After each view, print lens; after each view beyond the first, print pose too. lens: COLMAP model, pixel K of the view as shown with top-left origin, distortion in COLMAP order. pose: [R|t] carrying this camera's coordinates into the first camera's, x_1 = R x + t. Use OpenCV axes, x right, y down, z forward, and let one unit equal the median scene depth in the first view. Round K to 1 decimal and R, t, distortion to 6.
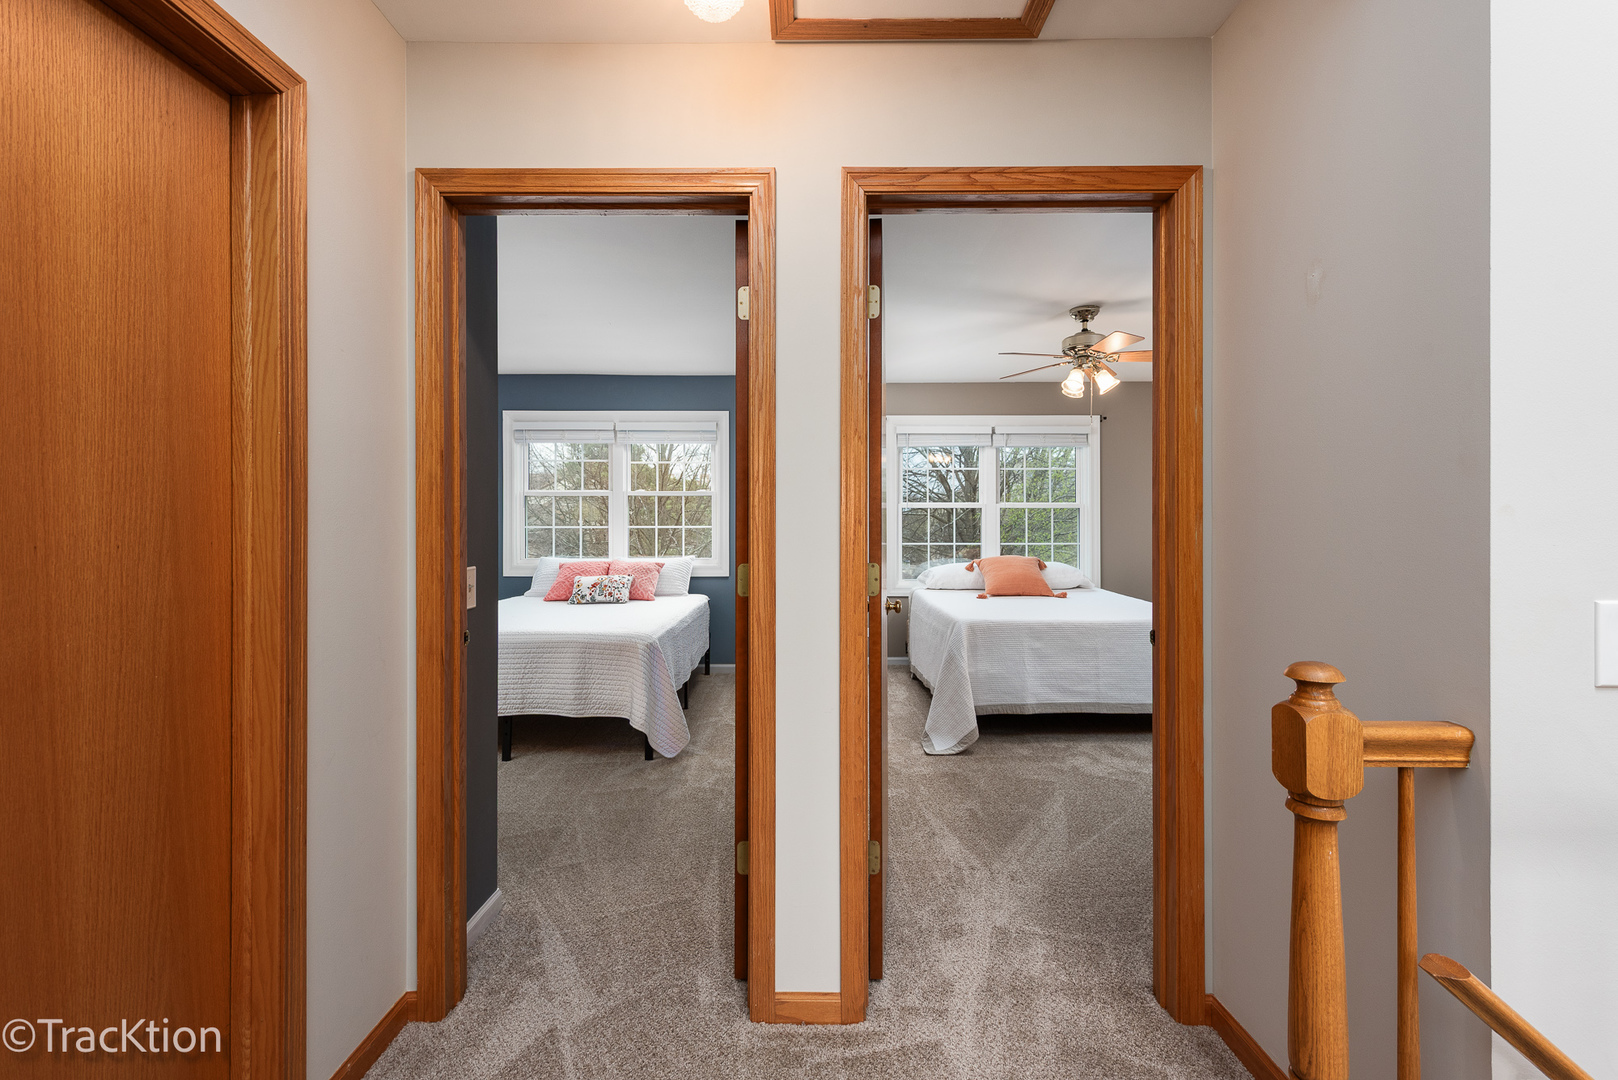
lens RADIAL K [[739.3, 0, 811.0], [0, 739.3, 522.1], [0, 0, 1]] dist [0.000172, 0.000003]
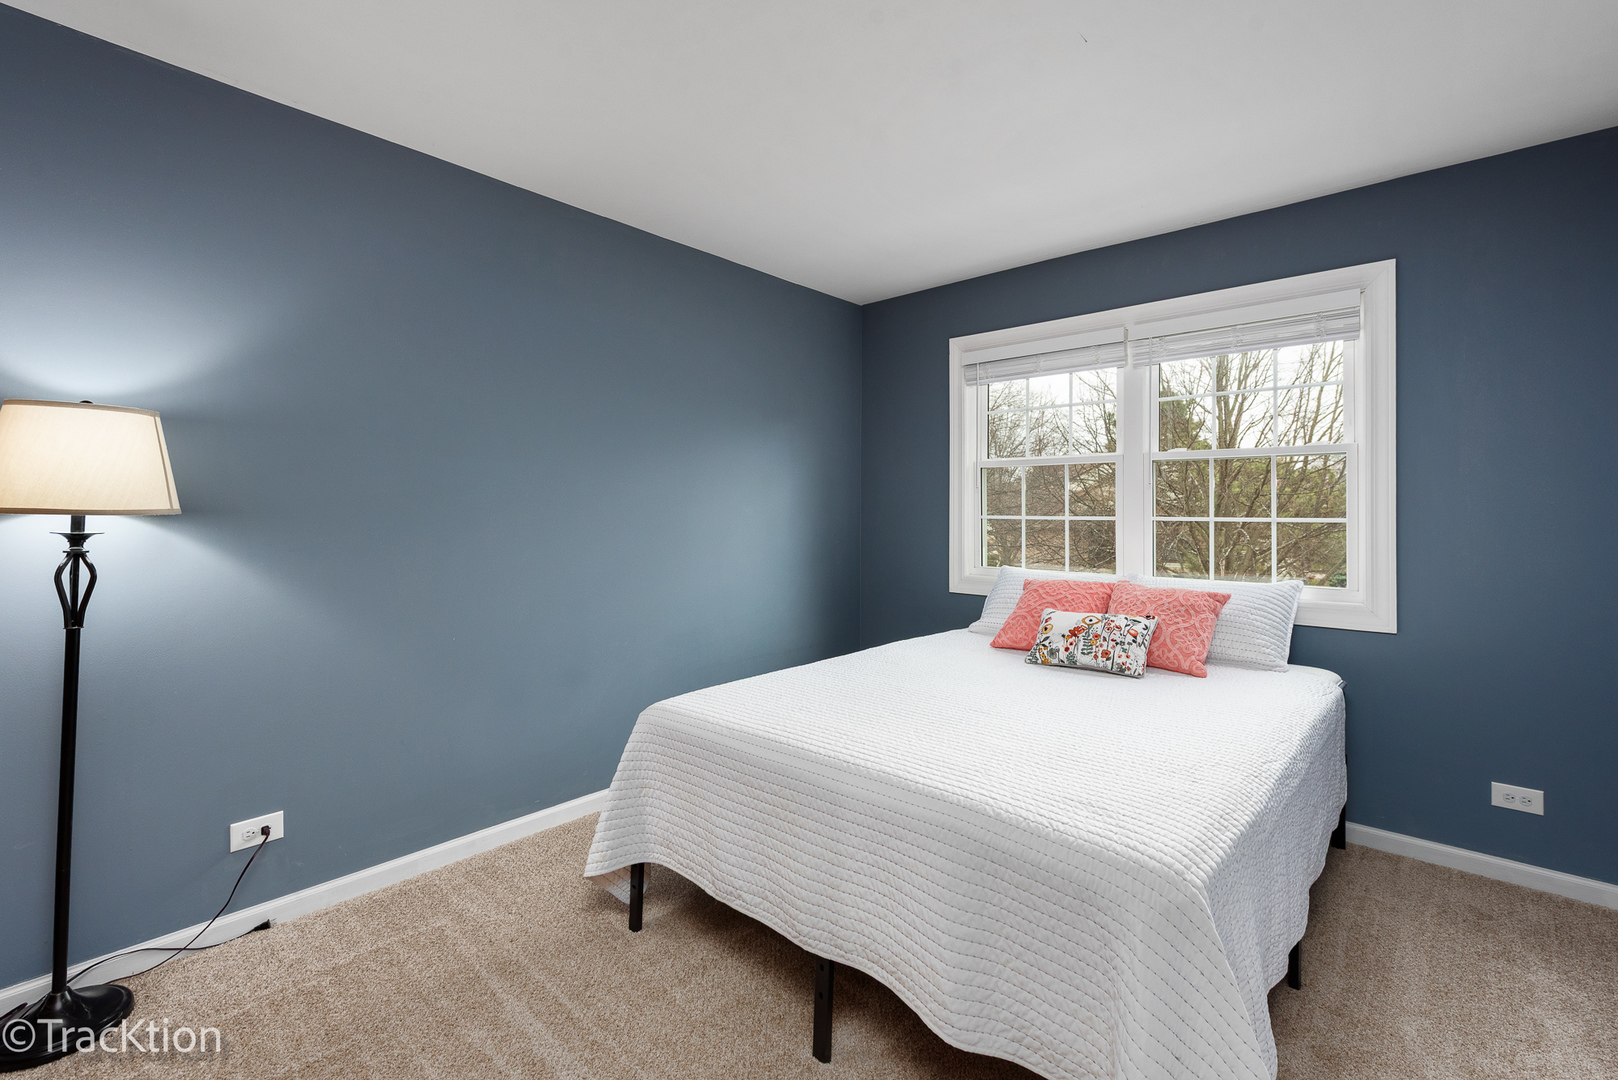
lens RADIAL K [[729.5, 0, 809.4], [0, 729.5, 502.8], [0, 0, 1]] dist [0.000876, 0.000074]
pose [[0.753028, -0.003992, -0.657976, -0.092222], [-0.000956, 0.999974, -0.007162, -0.000616], [0.657988, 0.006023, 0.753005, 0.466733]]
